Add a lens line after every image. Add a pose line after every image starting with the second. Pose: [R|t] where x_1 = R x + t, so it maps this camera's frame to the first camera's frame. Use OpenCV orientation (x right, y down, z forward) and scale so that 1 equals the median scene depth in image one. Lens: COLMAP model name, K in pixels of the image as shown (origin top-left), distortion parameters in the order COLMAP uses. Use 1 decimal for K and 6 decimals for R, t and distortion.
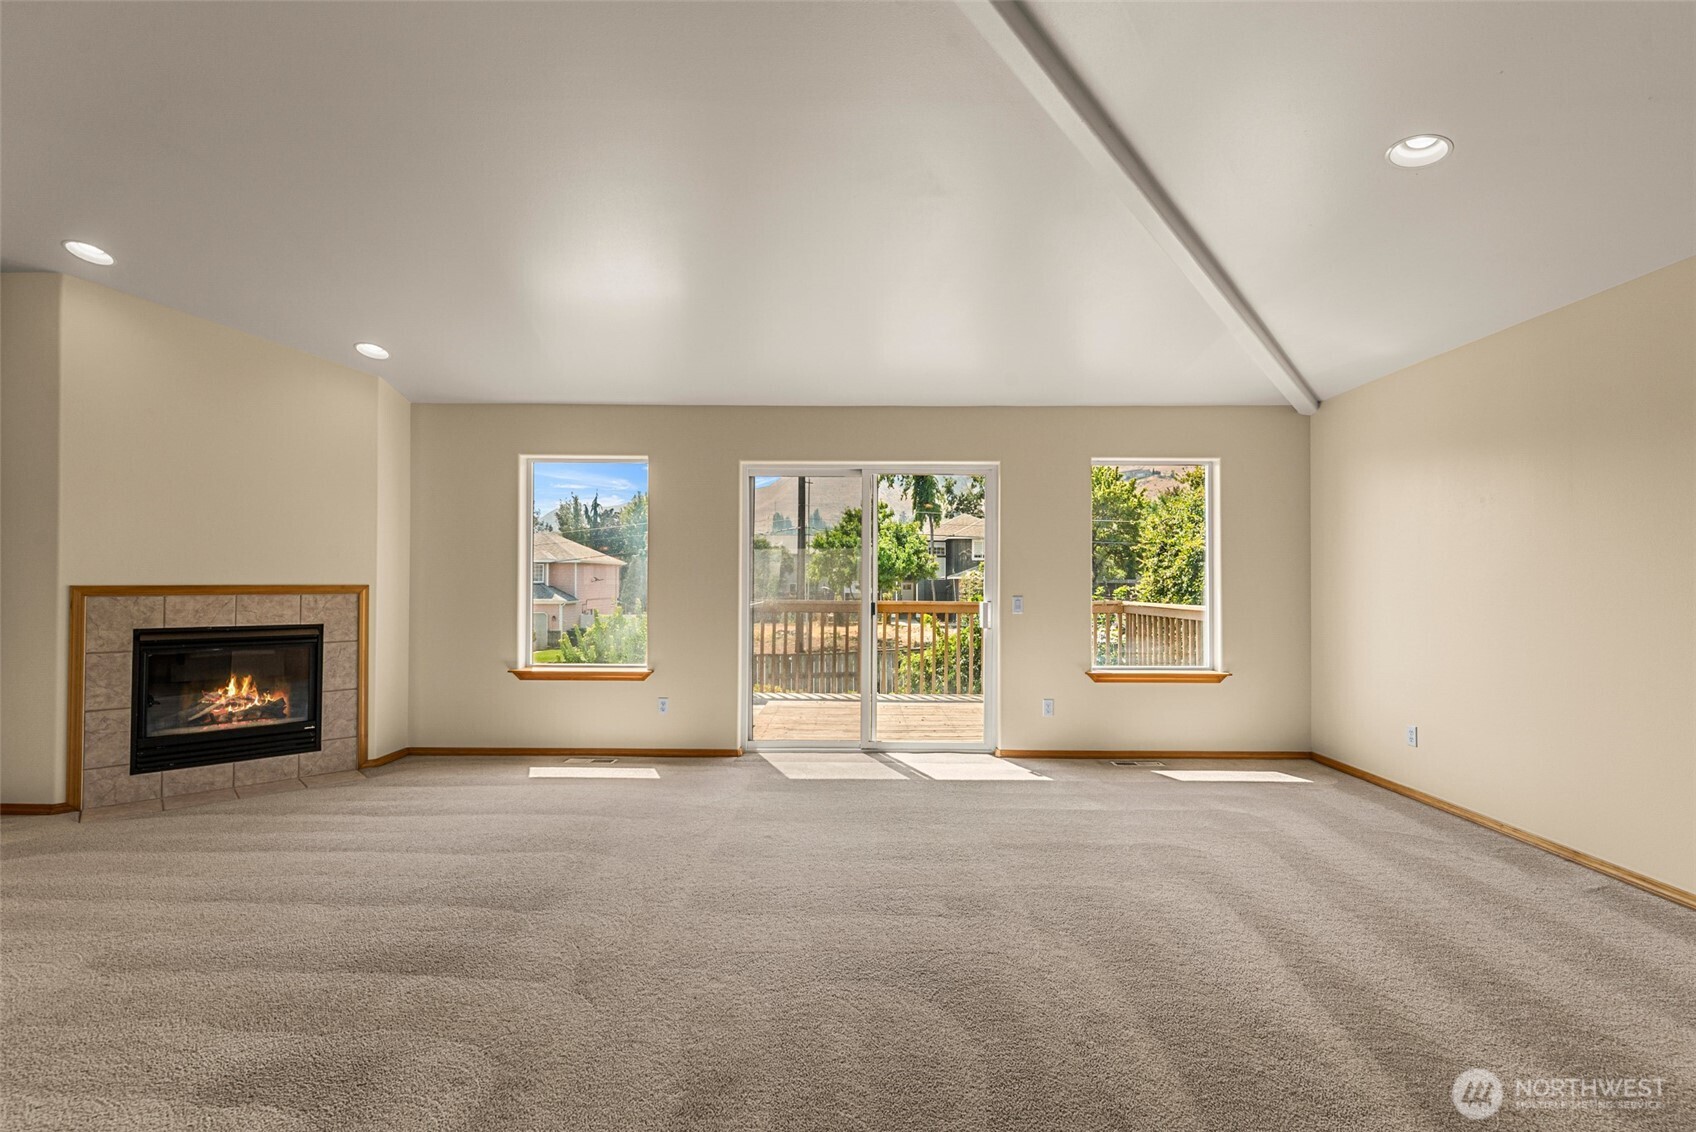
lens RADIAL K [[725.6, 0, 842.8], [0, 725.6, 573.3], [0, 0, 1]] dist [0.000061, 0.000043]
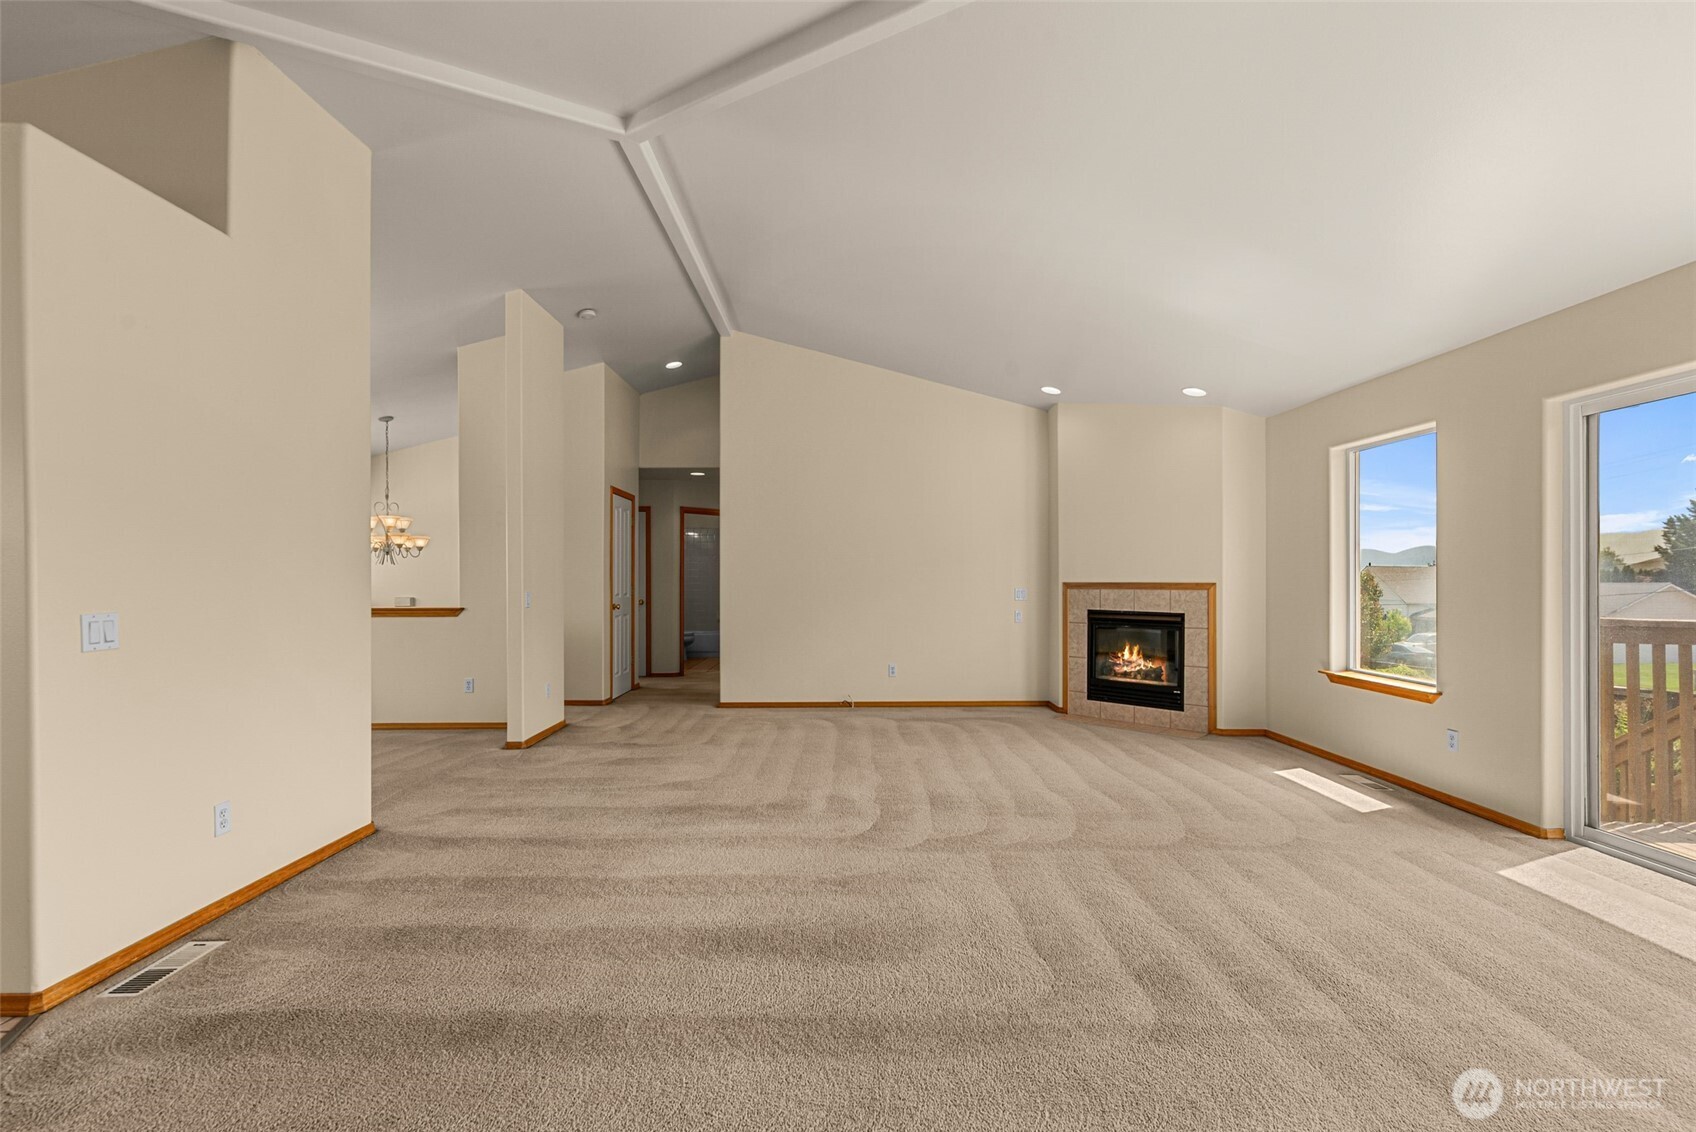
lens RADIAL K [[746.5, 0, 854.9], [0, 746.5, 574.5], [0, 0, 1]] dist [0.000906, -0.000051]
pose [[0.028470, -0.010905, -0.999535, 0.587301], [0.009268, 0.999900, -0.010645, 0.010606], [0.999552, -0.008961, 0.028568, 0.383184]]
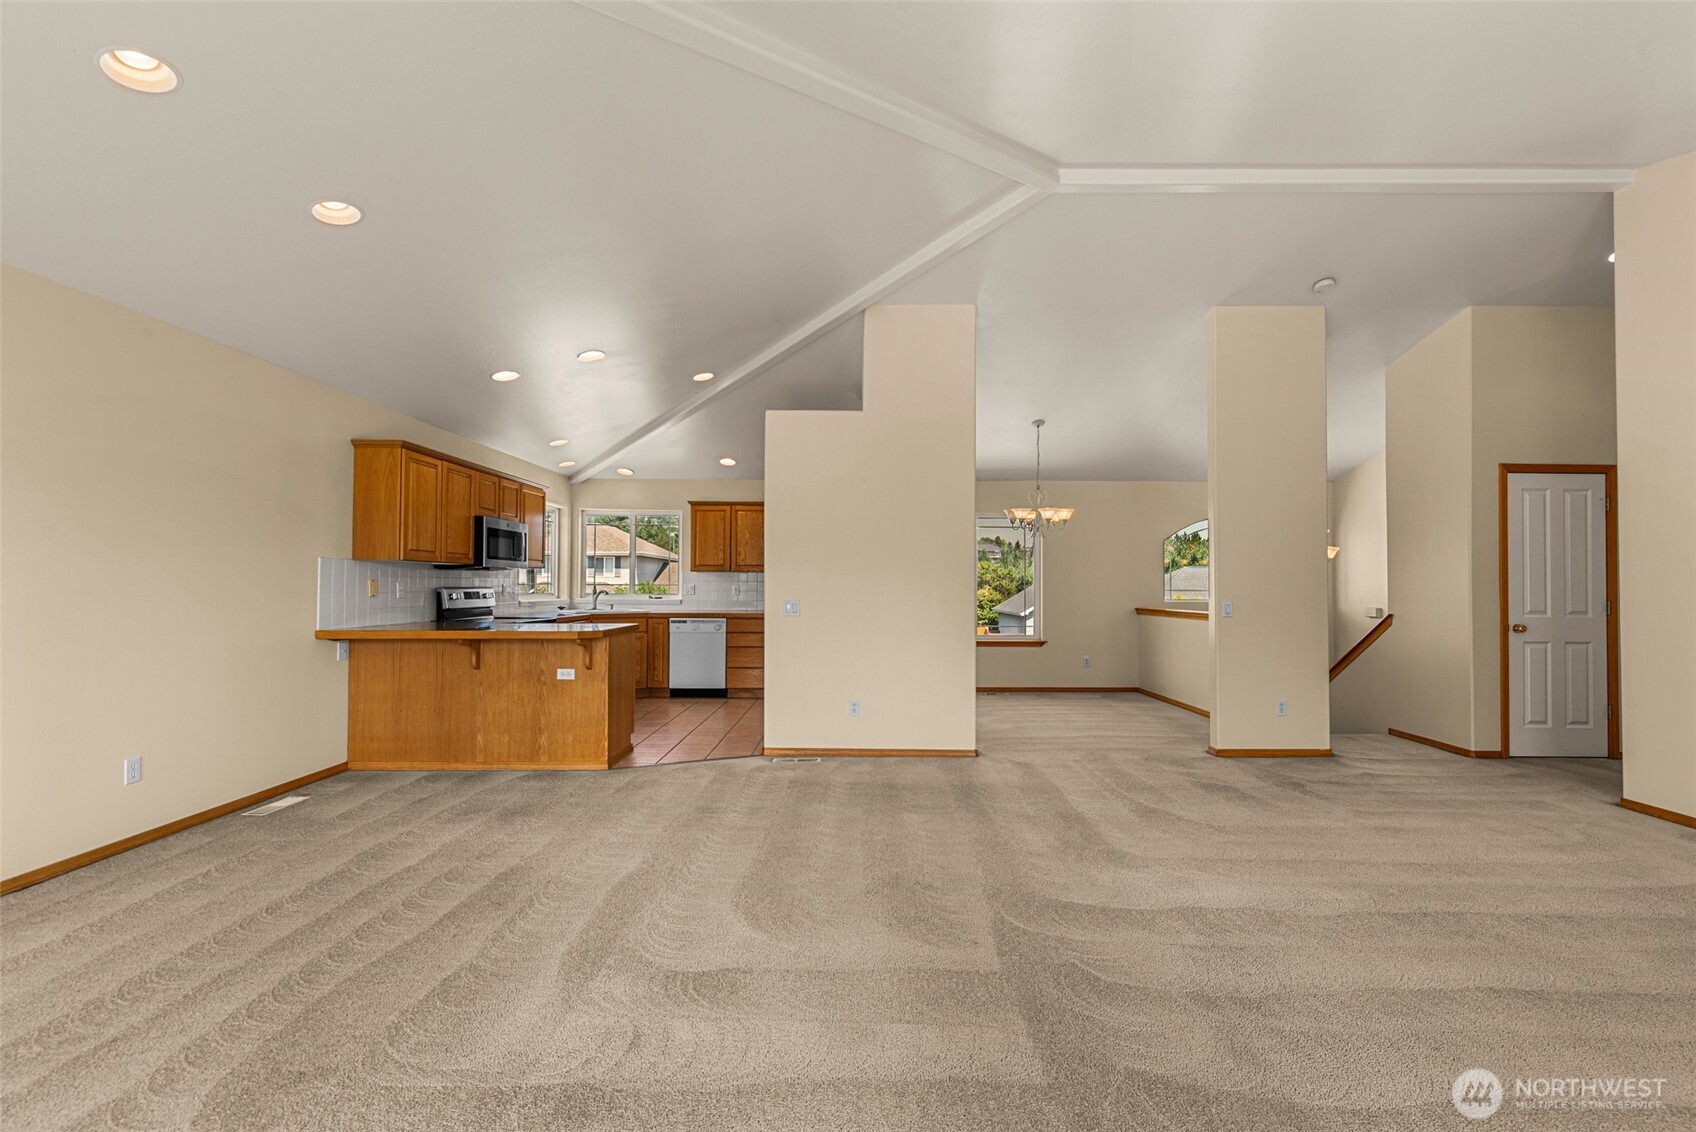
lens RADIAL K [[719.2, 0, 872.6], [0, 719.2, 570.6], [0, 0, 1]] dist [0.000161, 0.000000]
pose [[-0.999094, -0.011248, -0.041056, 0.003775], [-0.010044, 0.999517, -0.029422, 0.010613], [0.041367, -0.028983, -0.998724, 1.012722]]
